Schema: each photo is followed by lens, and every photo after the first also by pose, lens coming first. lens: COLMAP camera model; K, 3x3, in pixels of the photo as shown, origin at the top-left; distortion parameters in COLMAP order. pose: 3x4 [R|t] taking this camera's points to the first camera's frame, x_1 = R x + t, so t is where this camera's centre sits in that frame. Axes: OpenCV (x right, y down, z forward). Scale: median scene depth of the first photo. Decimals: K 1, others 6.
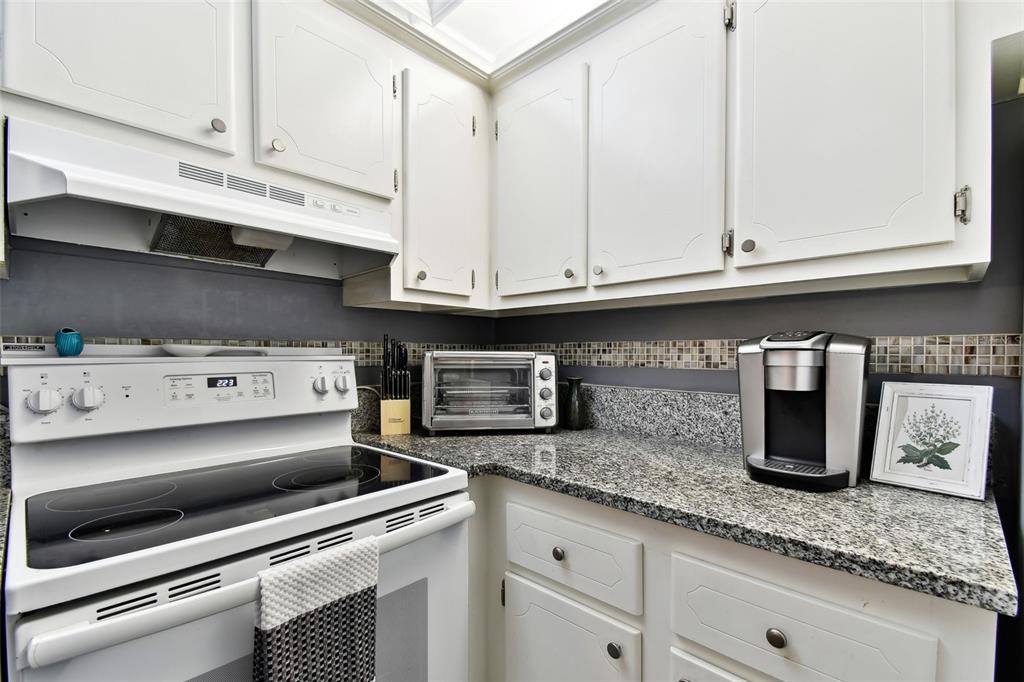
lens RADIAL K [[462.1, 0, 510.4], [0, 462.1, 355.2], [0, 0, 1]] dist [0.036644, -0.025774]
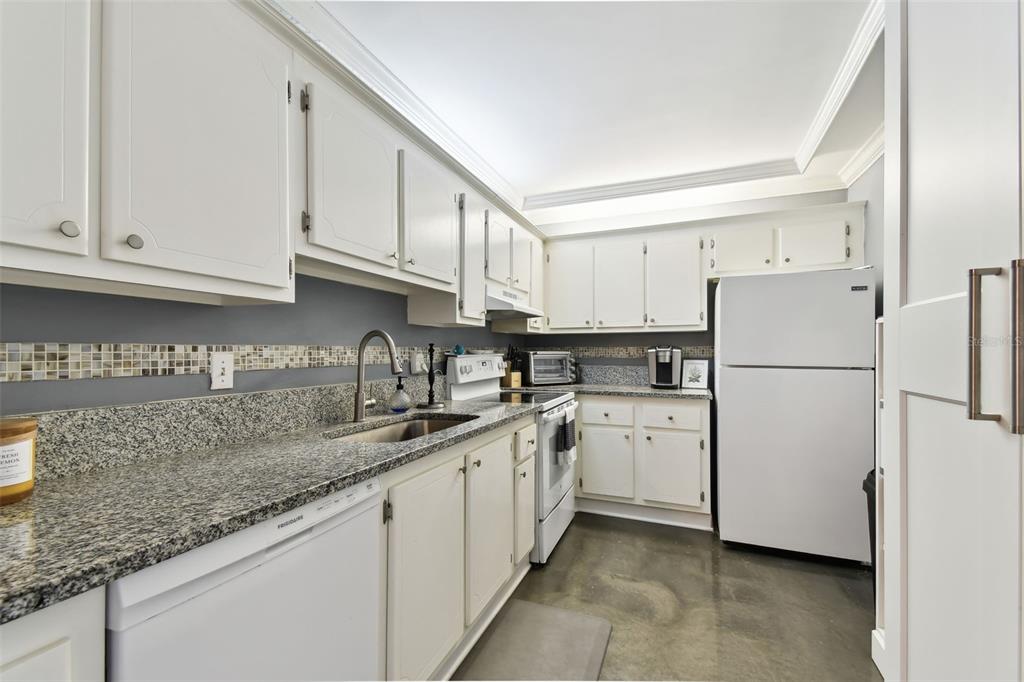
lens RADIAL K [[450.2, 0, 509.4], [0, 450.2, 350.0], [0, 0, 1]] dist [0.054808, -0.030968]
pose [[0.924137, -0.004226, 0.382039, -1.586557], [0.005626, 0.999981, -0.002547, -0.014966], [-0.382021, 0.004503, 0.924143, -1.524437]]
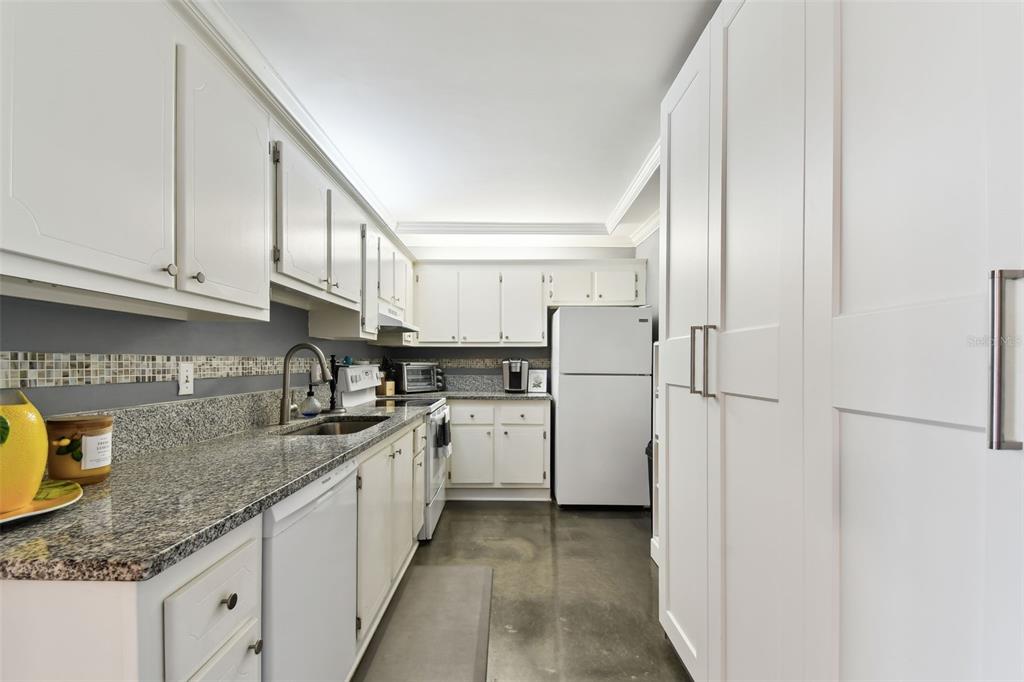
lens RADIAL K [[463.5, 0, 514.8], [0, 463.5, 363.3], [0, 0, 1]] dist [0.035176, -0.031163]
pose [[0.708660, -0.003418, 0.705542, -2.174704], [0.002261, 0.999994, 0.002574, -0.014034], [-0.705547, -0.000229, 0.708663, -1.823317]]
